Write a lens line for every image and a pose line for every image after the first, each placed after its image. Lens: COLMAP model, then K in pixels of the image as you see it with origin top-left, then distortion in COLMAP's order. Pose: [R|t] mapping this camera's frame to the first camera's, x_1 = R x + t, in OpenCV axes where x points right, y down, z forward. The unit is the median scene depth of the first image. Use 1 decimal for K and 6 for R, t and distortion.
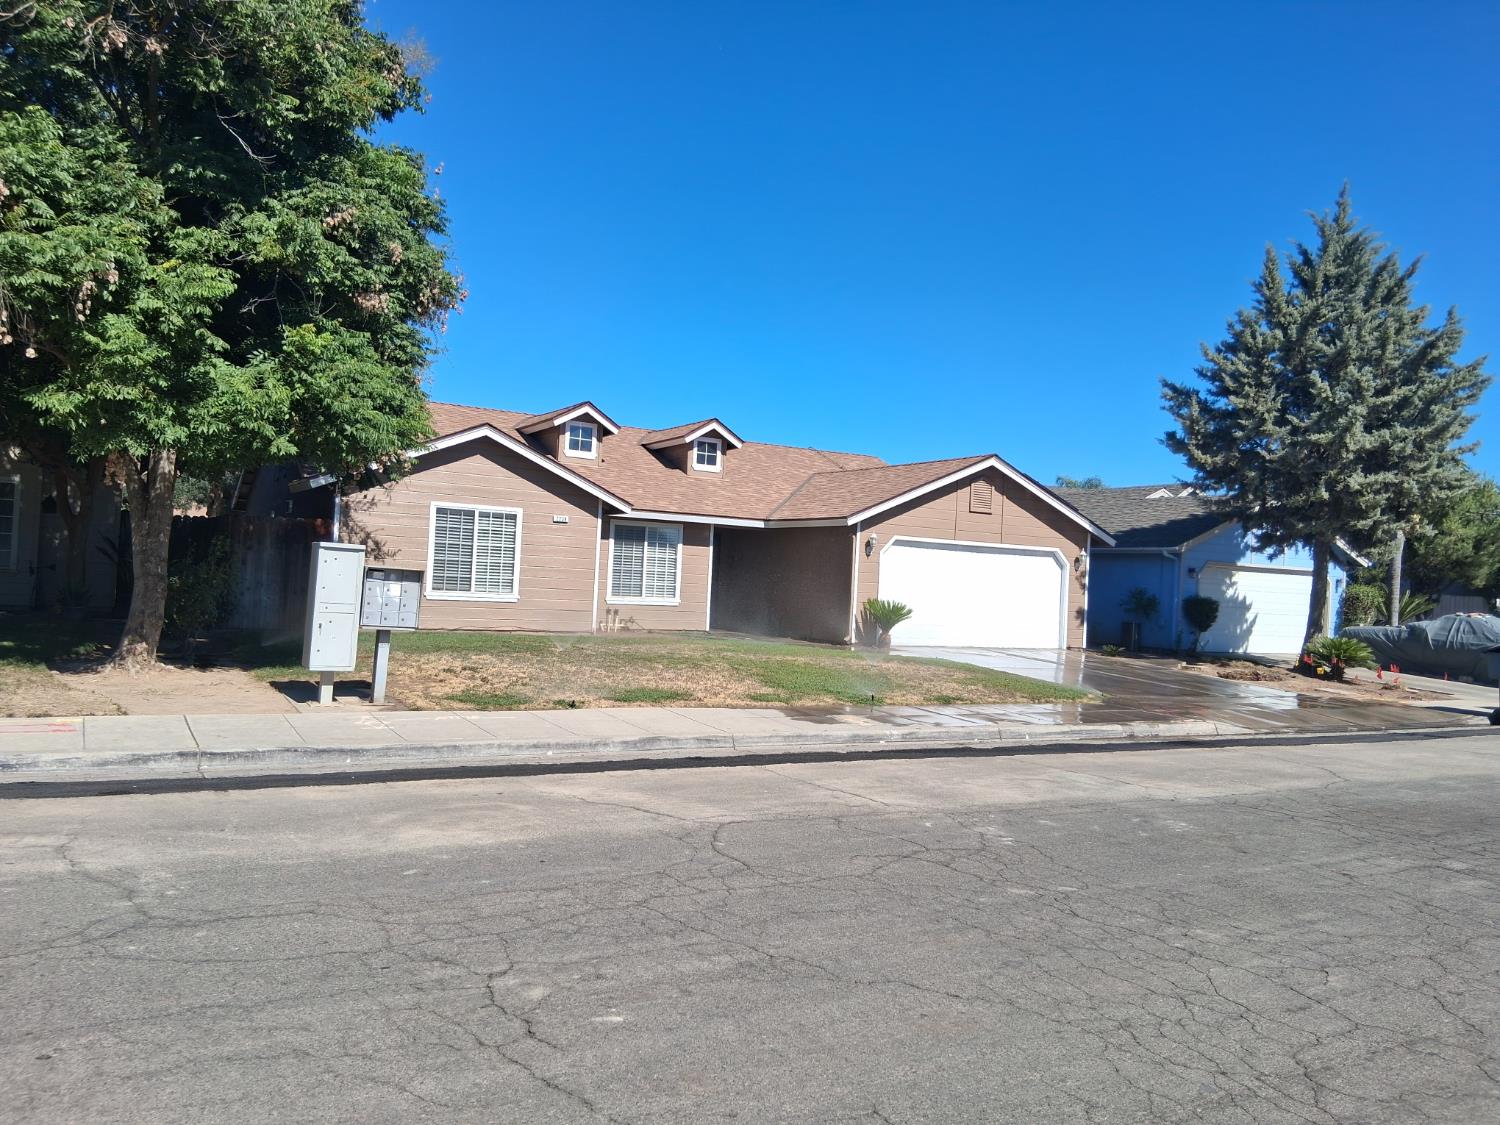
lens RADIAL K [[1126.5, 0, 747.5], [0, 1126.5, 570.2], [0, 0, 1]] dist [0.131870, -0.227548]
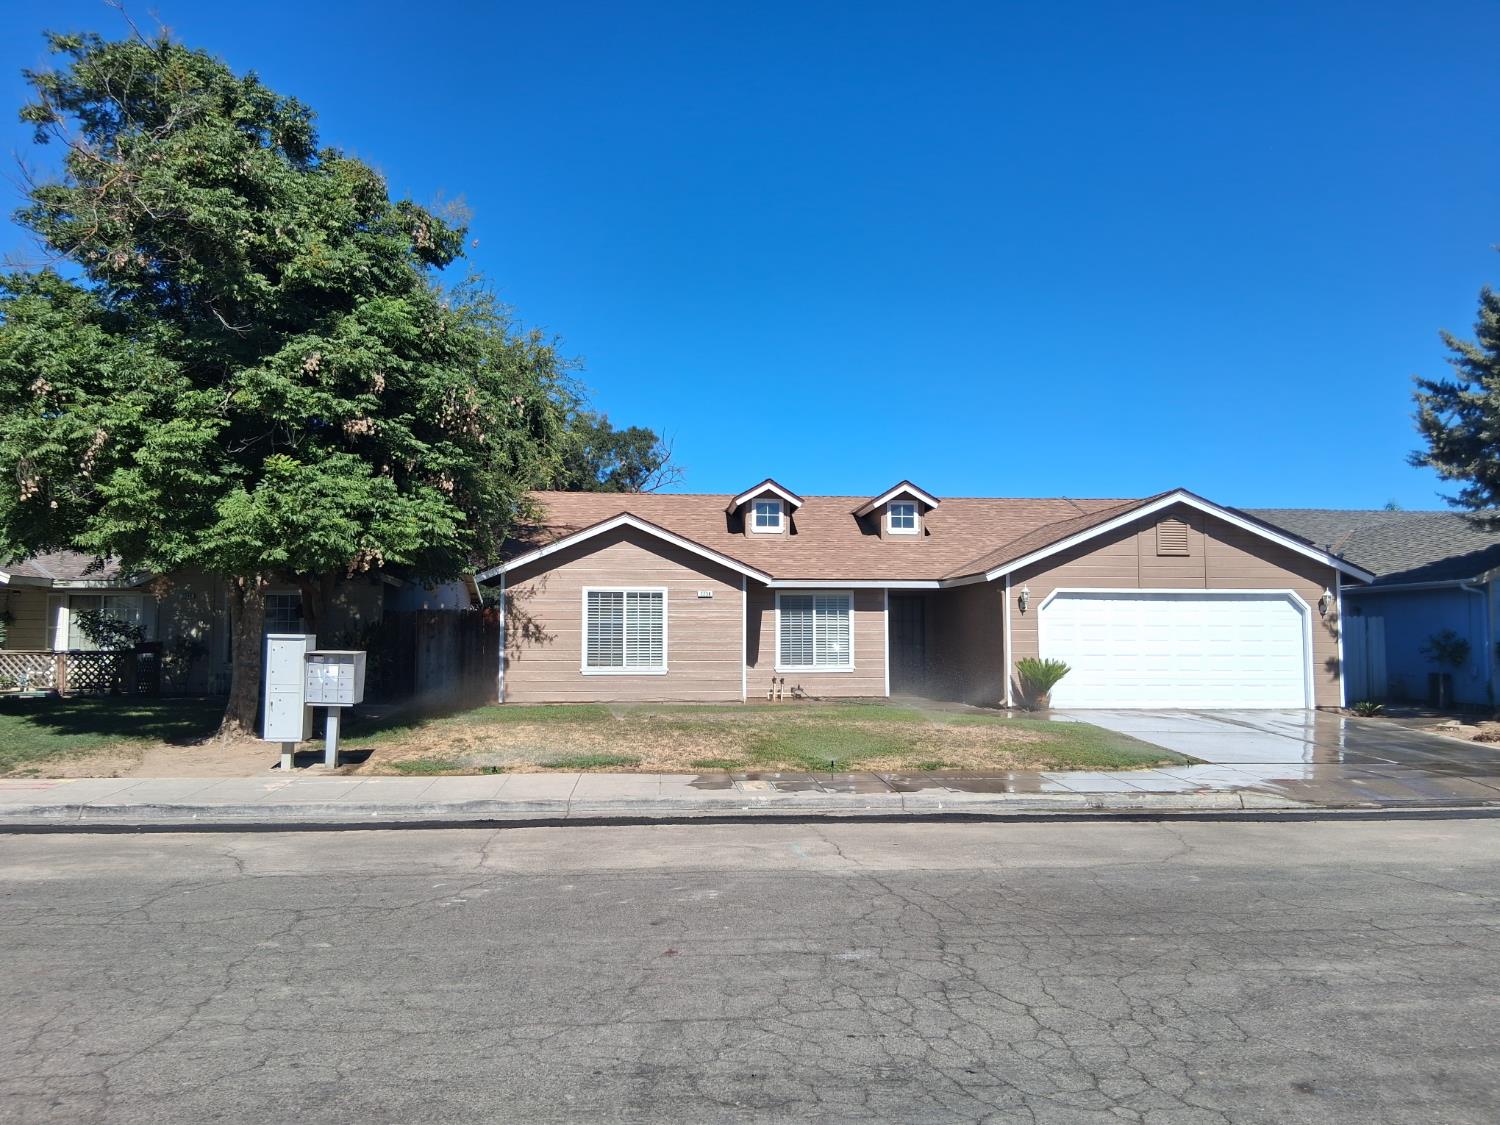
lens RADIAL K [[1126.5, 0, 747.5], [0, 1126.5, 570.2], [0, 0, 1]] dist [0.131870, -0.227548]
pose [[0.906010, -0.073300, -0.416861, 0.307302], [0.047547, 0.996282, -0.071847, 0.009921], [0.420577, 0.045274, 0.906126, 0.059993]]
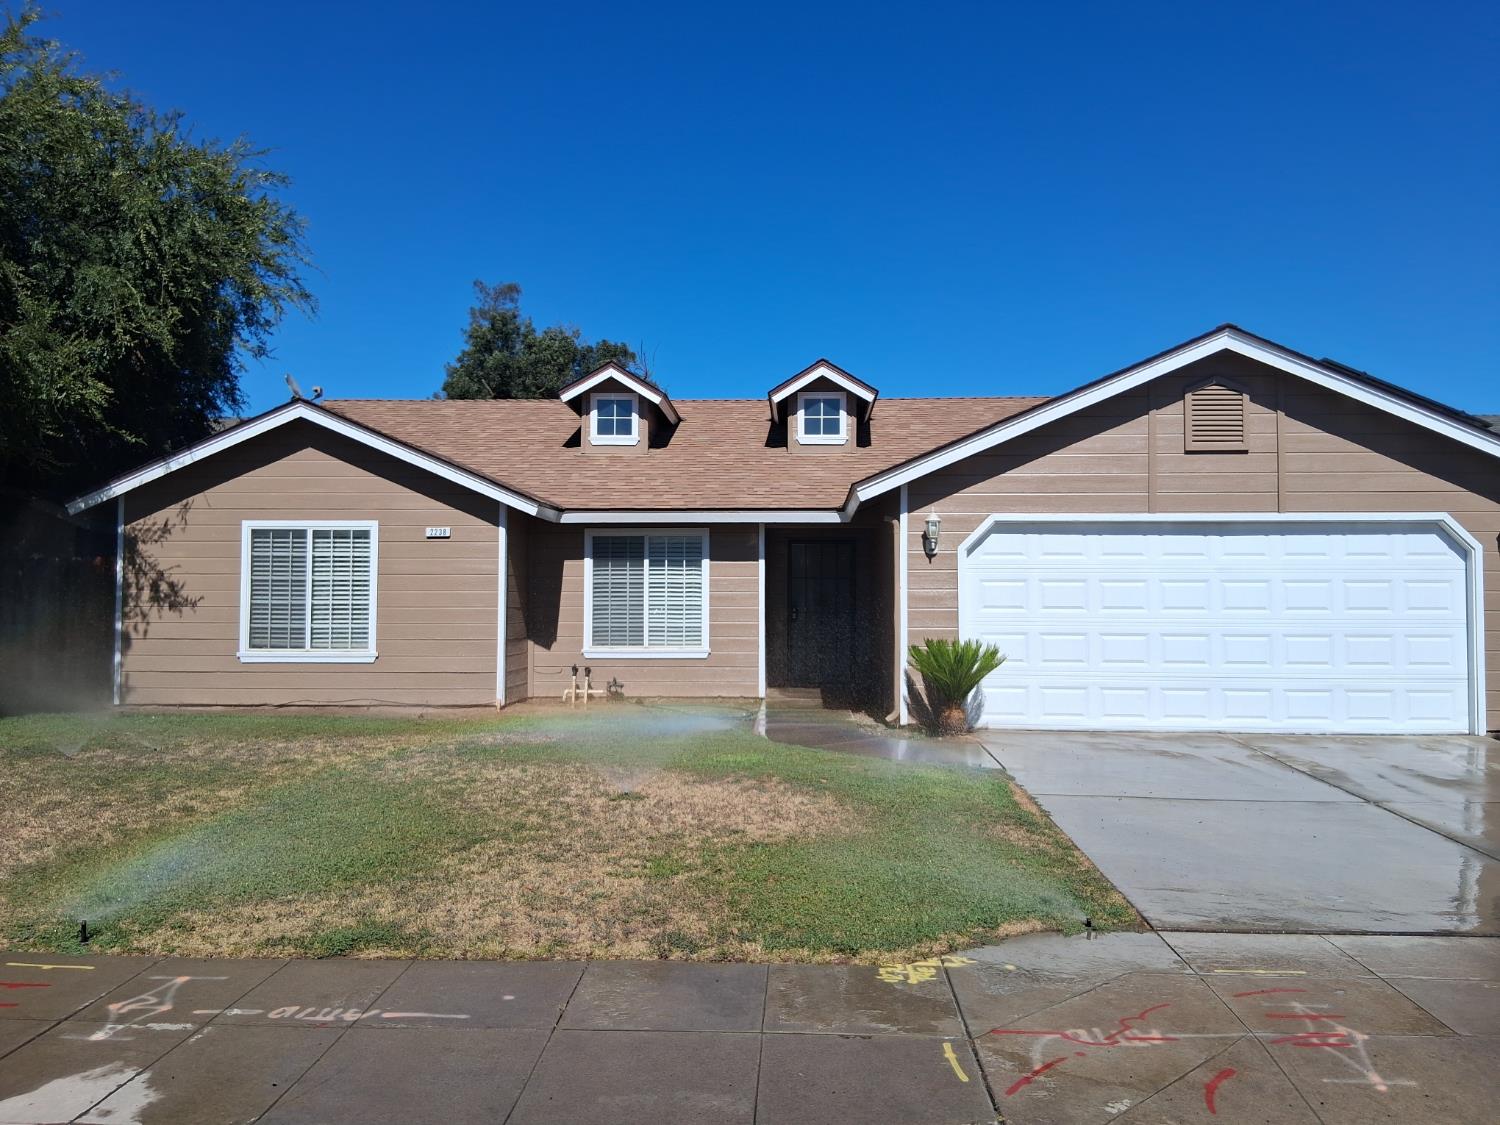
lens RADIAL K [[1126.5, 0, 747.5], [0, 1126.5, 570.2], [0, 0, 1]] dist [0.131870, -0.227548]
pose [[0.837223, -0.063109, -0.543208, 0.335121], [0.043859, 0.997868, -0.048331, 0.015844], [0.545100, 0.016639, 0.838206, 0.540267]]
